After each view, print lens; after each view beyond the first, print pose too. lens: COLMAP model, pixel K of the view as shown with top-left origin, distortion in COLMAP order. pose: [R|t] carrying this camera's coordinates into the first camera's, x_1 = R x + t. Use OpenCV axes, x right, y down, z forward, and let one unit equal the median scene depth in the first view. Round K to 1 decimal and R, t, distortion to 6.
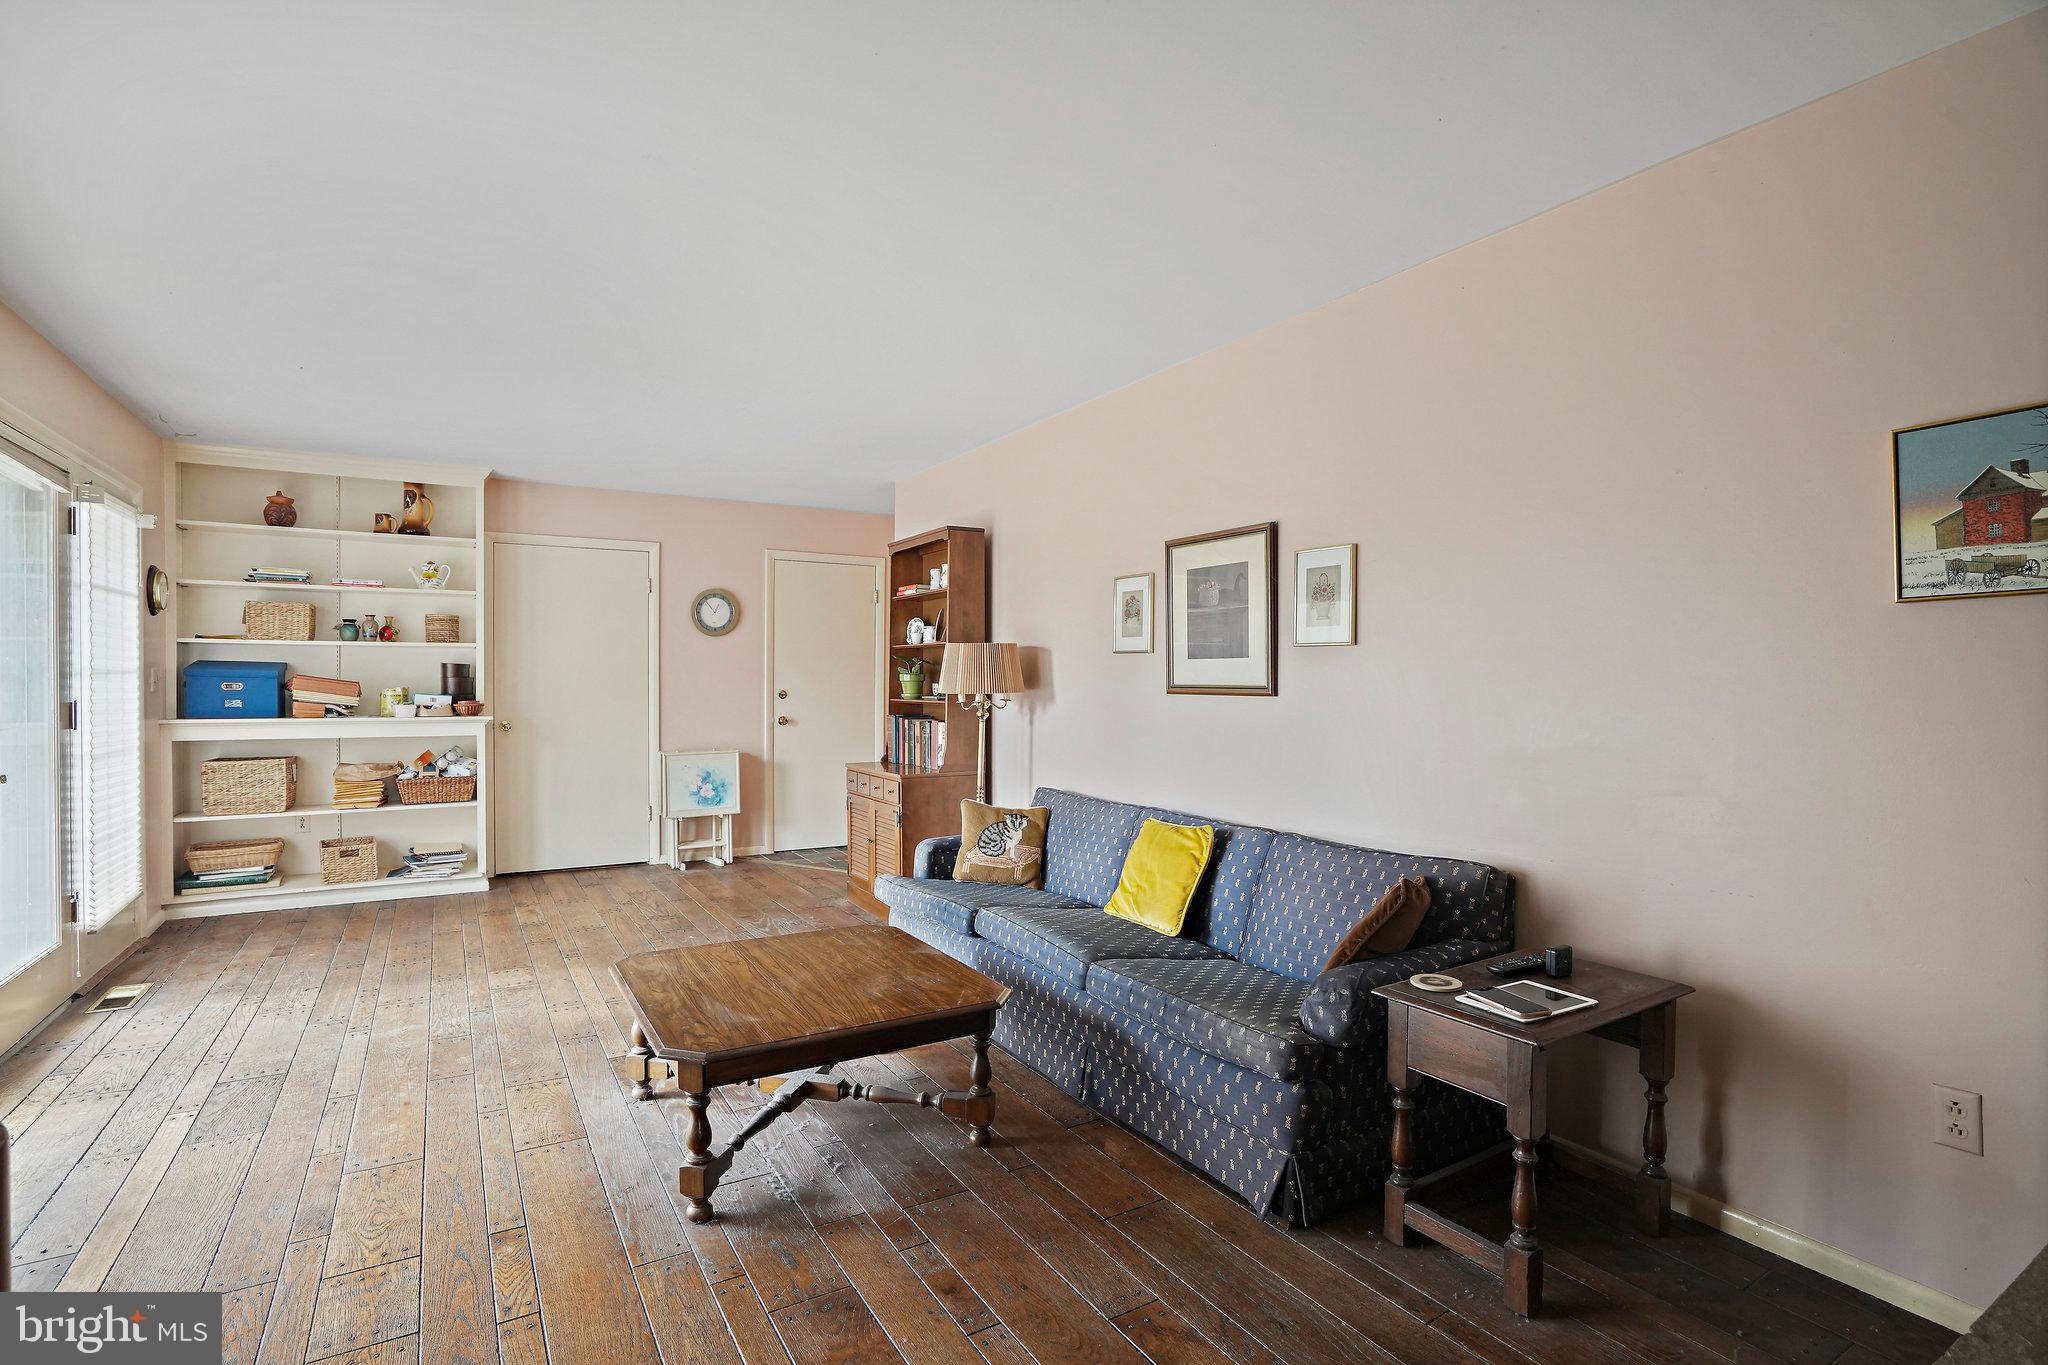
lens RADIAL K [[982.1, 0, 1024.8], [0, 982.1, 680.3], [0, 0, 1]] dist [-0.032351, 0.008889]
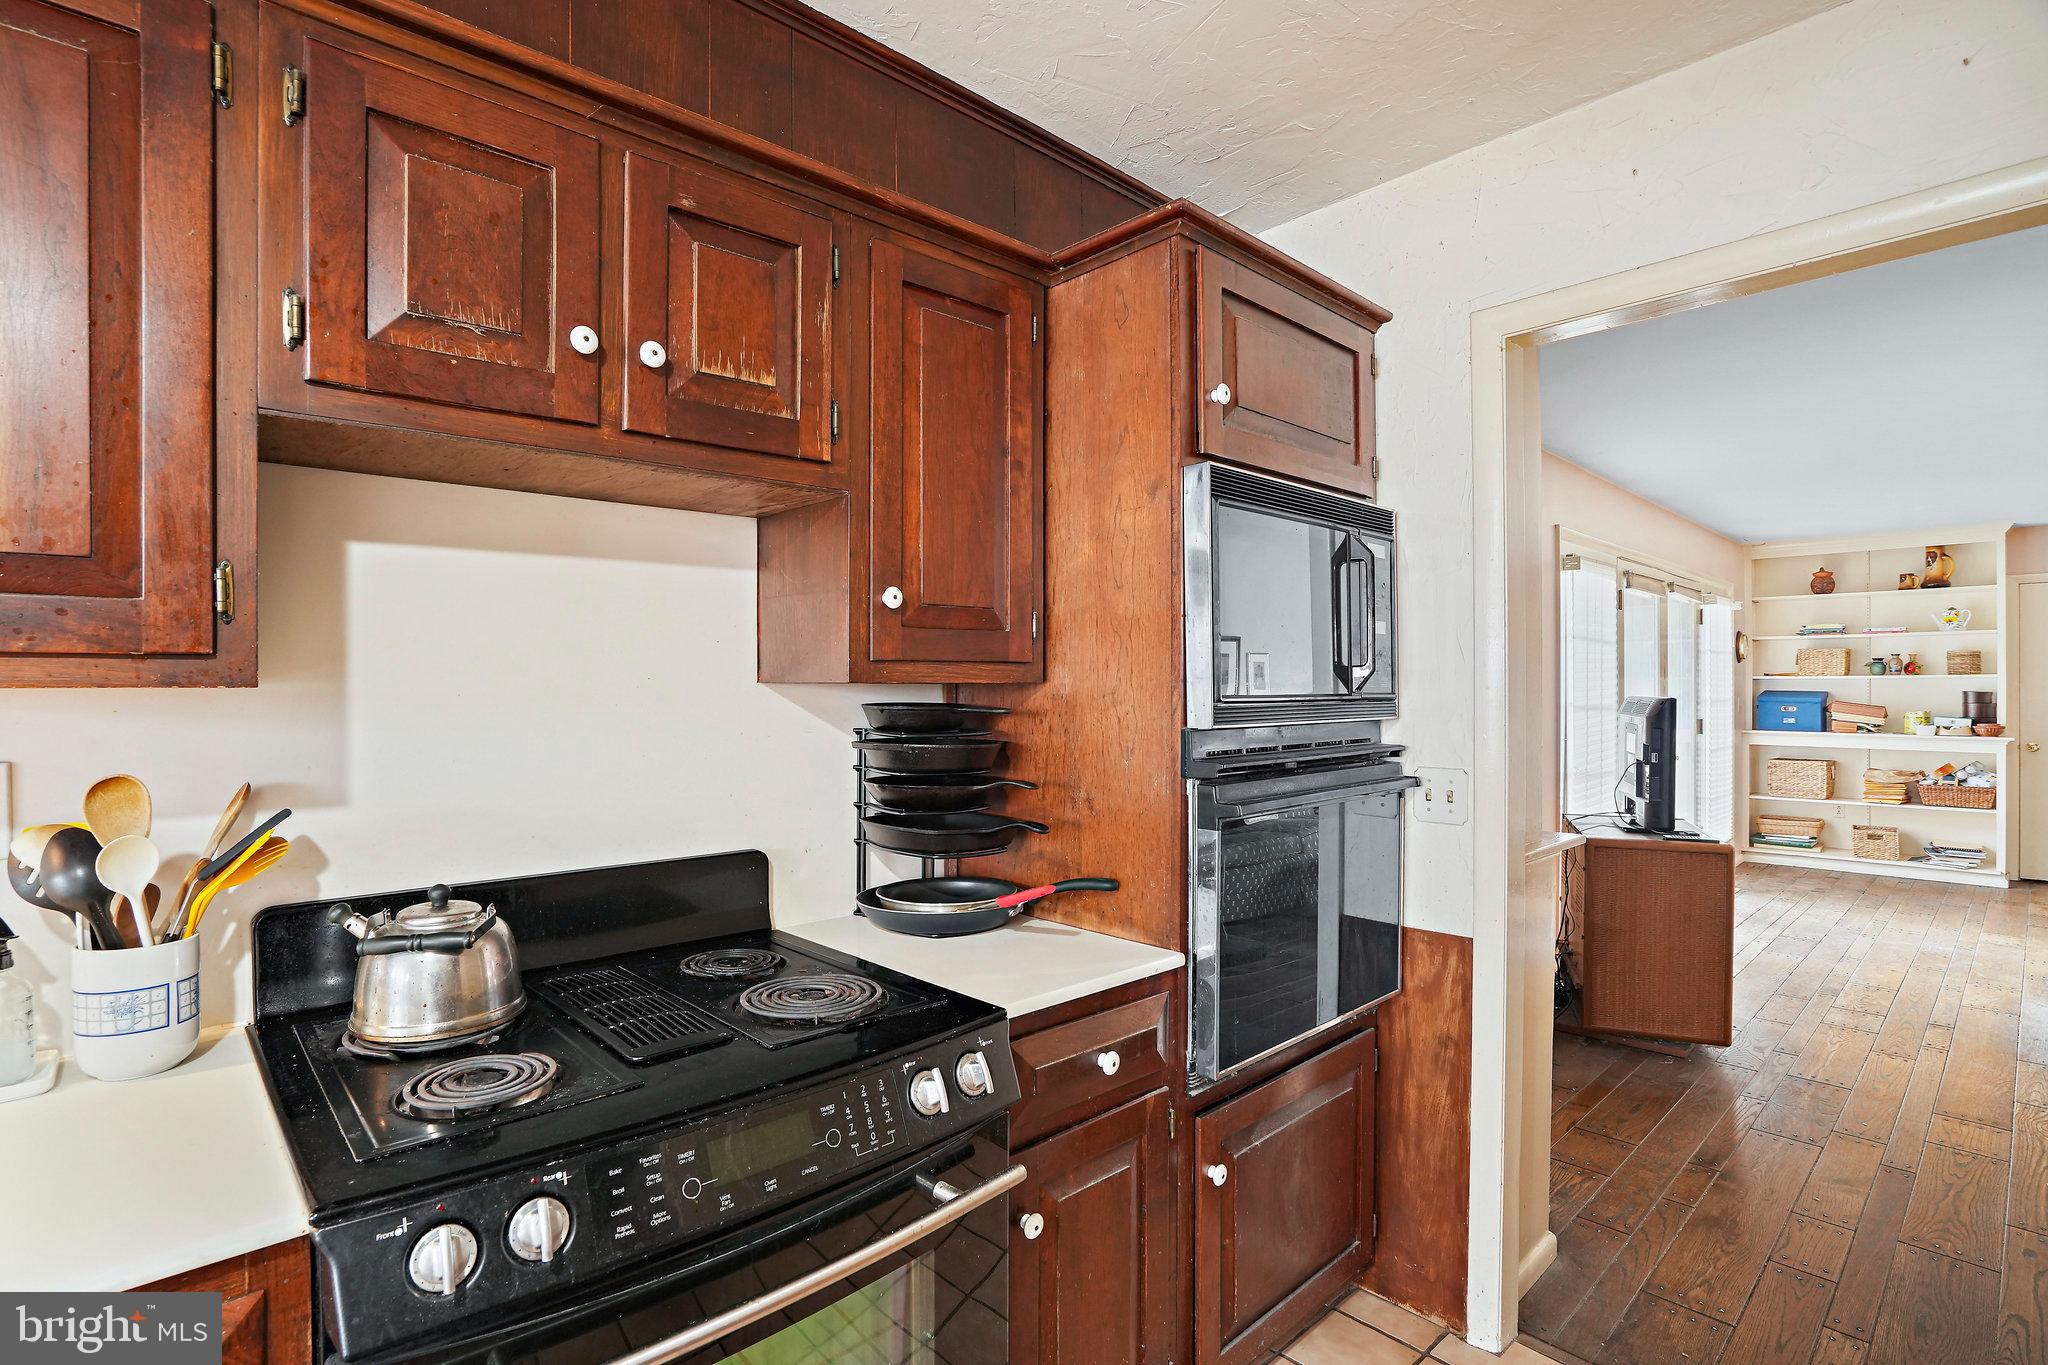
lens RADIAL K [[982.1, 0, 1011.7], [0, 982.1, 700.7], [0, 0, 1]] dist [-0.032351, 0.008889]
pose [[0.210450, 0.007217, -0.977578, 0.322938], [-0.002459, 0.999973, 0.006853, -0.012157], [0.977602, 0.000962, 0.210462, -0.411317]]
